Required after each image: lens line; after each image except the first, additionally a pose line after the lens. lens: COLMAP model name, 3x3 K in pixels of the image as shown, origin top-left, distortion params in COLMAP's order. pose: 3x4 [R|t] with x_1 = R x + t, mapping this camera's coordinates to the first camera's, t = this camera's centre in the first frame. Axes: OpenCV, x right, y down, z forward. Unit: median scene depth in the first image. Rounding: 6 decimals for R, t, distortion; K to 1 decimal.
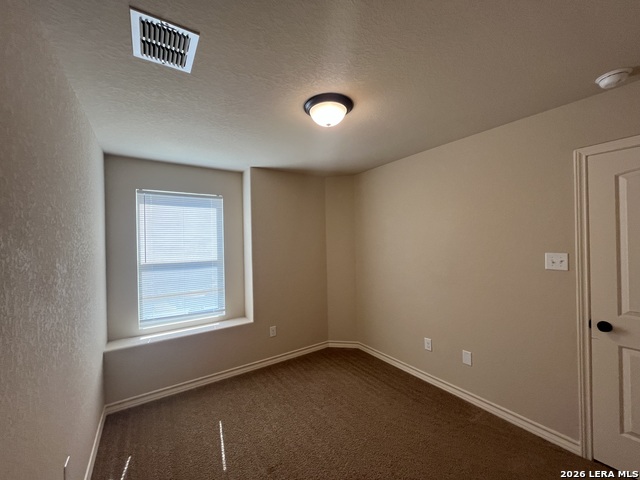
lens RADIAL K [[257.2, 0, 320.6], [0, 257.2, 239.7], [0, 0, 1]] dist [-0.000811, -0.000797]
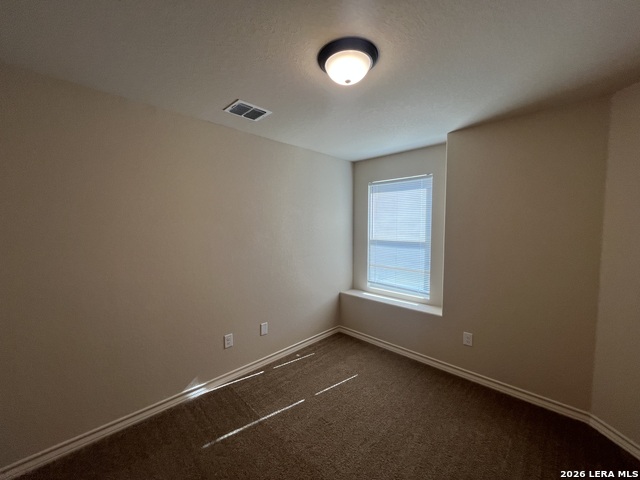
lens RADIAL K [[257.2, 0, 315.7], [0, 257.2, 241.2], [0, 0, 1]] dist [-0.000811, -0.000797]
pose [[0.195809, 0.080137, -0.977362, 0.508804], [-0.000610, 0.996665, 0.081597, -0.003392], [0.980642, -0.015381, 0.195205, 0.434118]]
